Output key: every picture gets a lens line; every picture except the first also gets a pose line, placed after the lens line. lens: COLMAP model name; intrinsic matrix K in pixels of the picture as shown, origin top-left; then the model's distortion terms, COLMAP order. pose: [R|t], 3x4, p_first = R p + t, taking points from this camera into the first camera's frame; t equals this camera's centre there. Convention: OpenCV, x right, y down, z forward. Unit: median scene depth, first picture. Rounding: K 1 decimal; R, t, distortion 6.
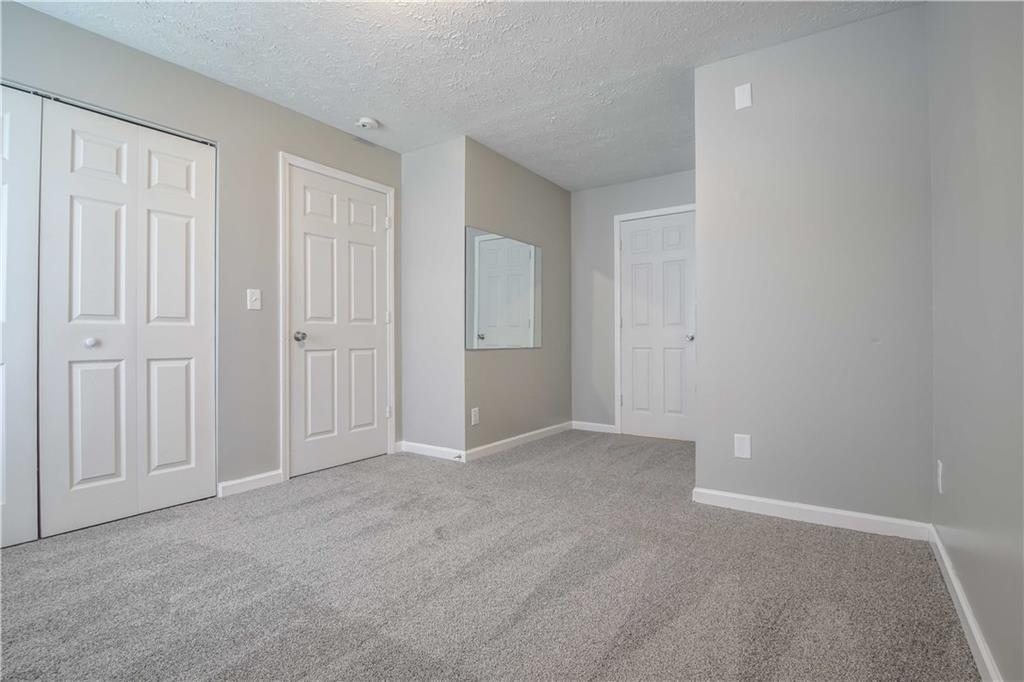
lens RADIAL K [[476.1, 0, 506.0], [0, 476.1, 334.1], [0, 0, 1]] dist [-0.018397, -0.002260]
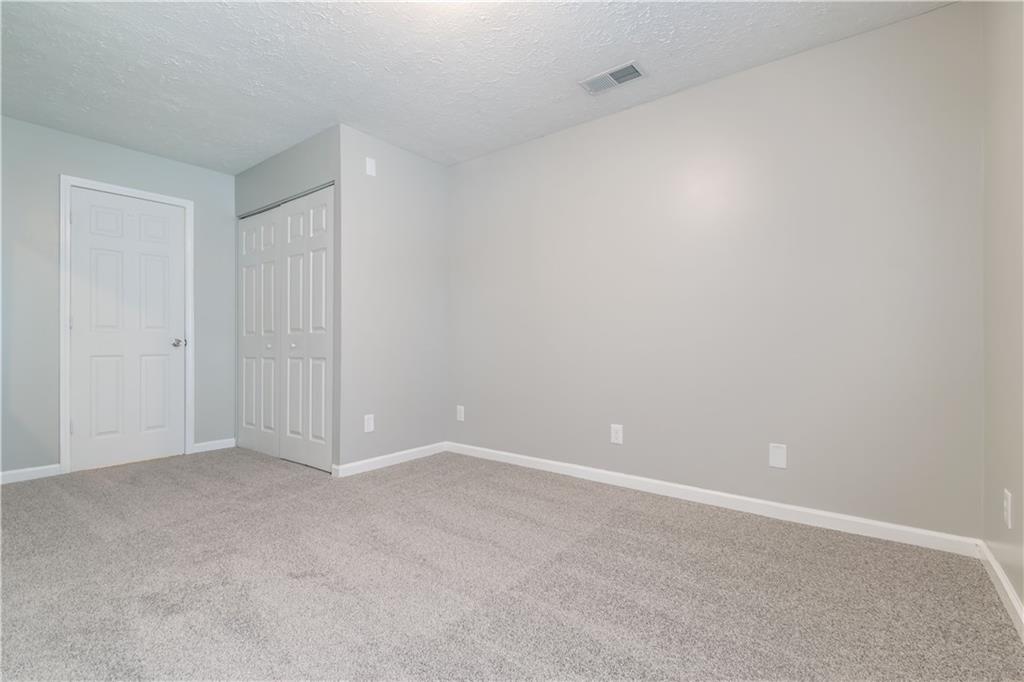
lens RADIAL K [[476.1, 0, 508.6], [0, 476.1, 339.1], [0, 0, 1]] dist [-0.018397, -0.002260]
pose [[0.044700, 0.013062, 0.998915, -0.813946], [-0.010852, 0.999862, -0.012589, 0.006817], [-0.998942, -0.010277, 0.044836, 0.517678]]
